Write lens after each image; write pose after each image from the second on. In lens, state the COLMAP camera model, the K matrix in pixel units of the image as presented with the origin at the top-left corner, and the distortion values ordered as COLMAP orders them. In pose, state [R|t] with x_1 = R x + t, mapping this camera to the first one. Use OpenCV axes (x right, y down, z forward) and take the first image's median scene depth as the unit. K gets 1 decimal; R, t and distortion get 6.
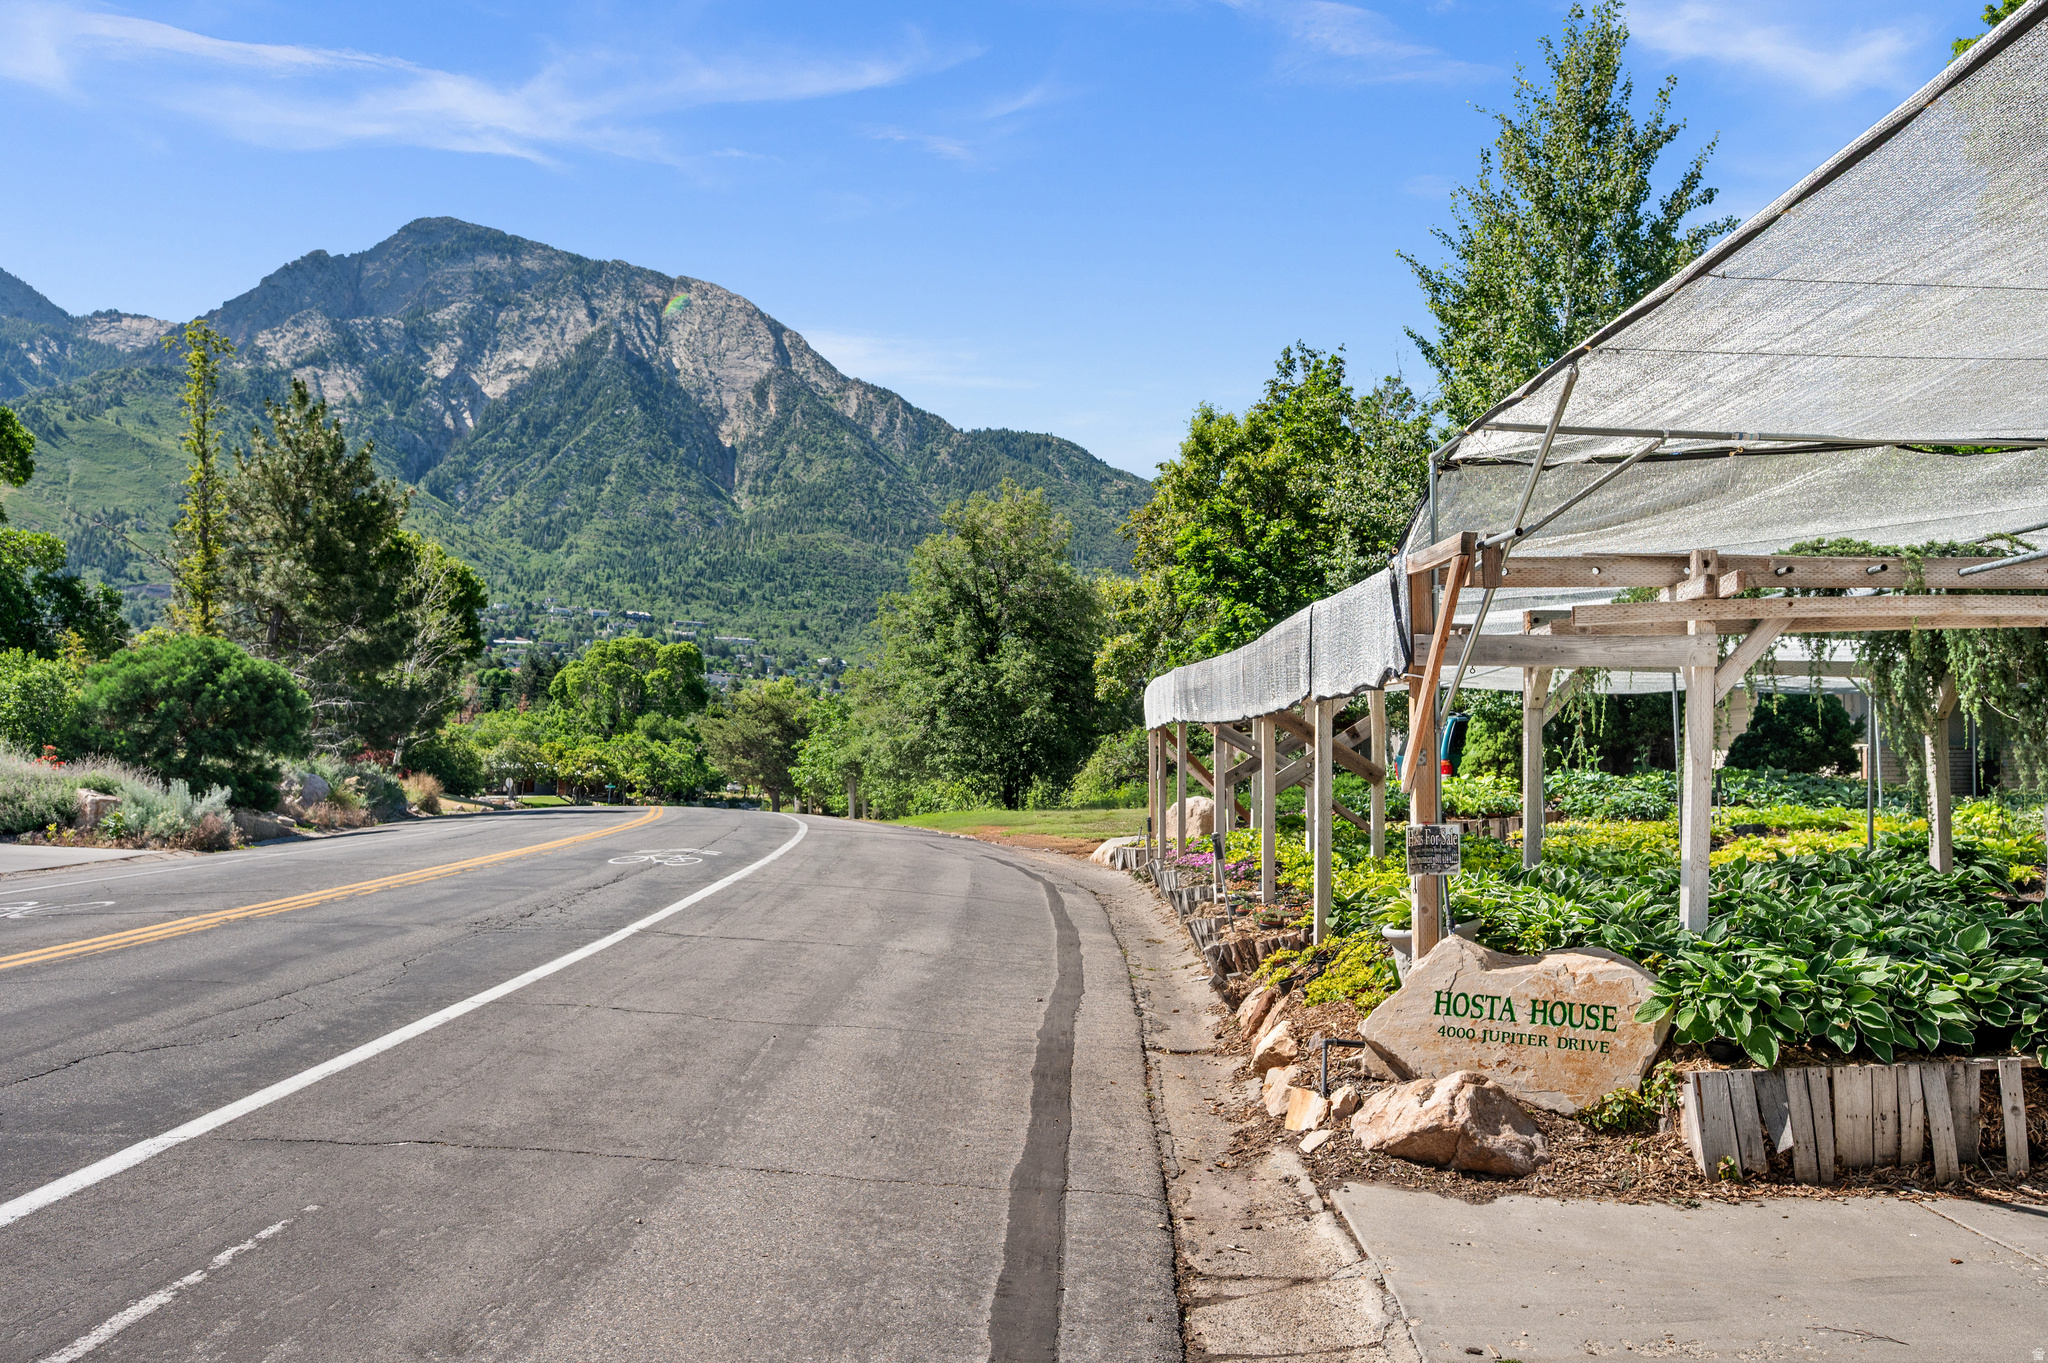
lens RADIAL K [[1499.8, 0, 1025.5], [0, 1499.8, 710.6], [0, 0, 1]] dist [-0.004318, -0.002451]
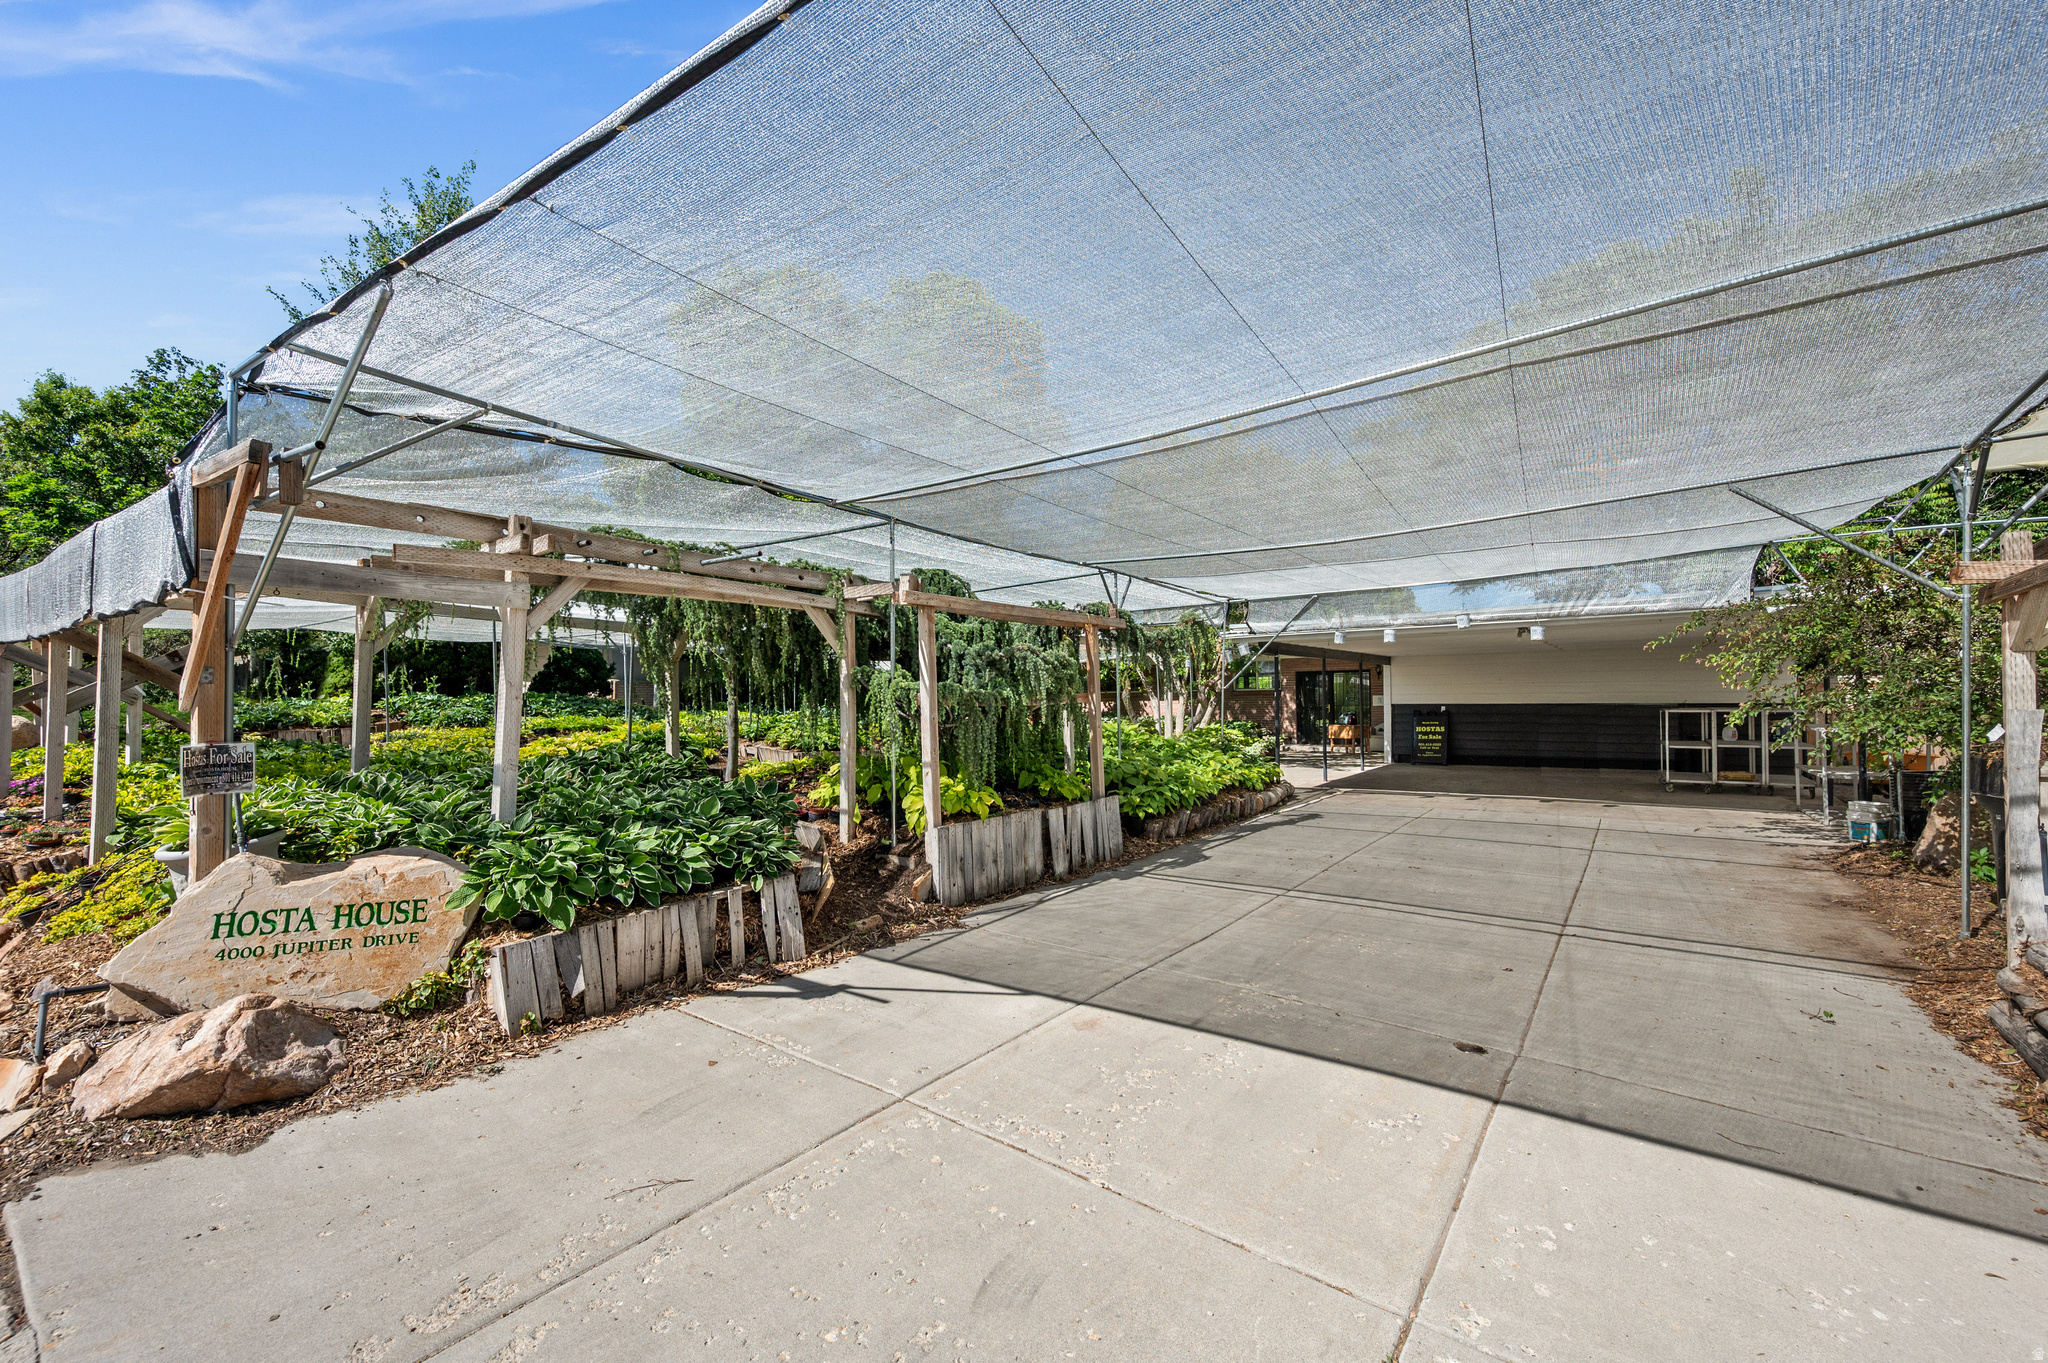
lens RADIAL K [[817.6, 0, 1027.1], [0, 817.6, 695.5], [0, 0, 1]] dist [-0.000989, -0.000039]
pose [[0.552300, 0.005569, 0.833627, 0.125550], [-0.039515, 0.999029, 0.019506, 0.013832], [-0.832709, -0.043713, 0.551983, 0.280591]]
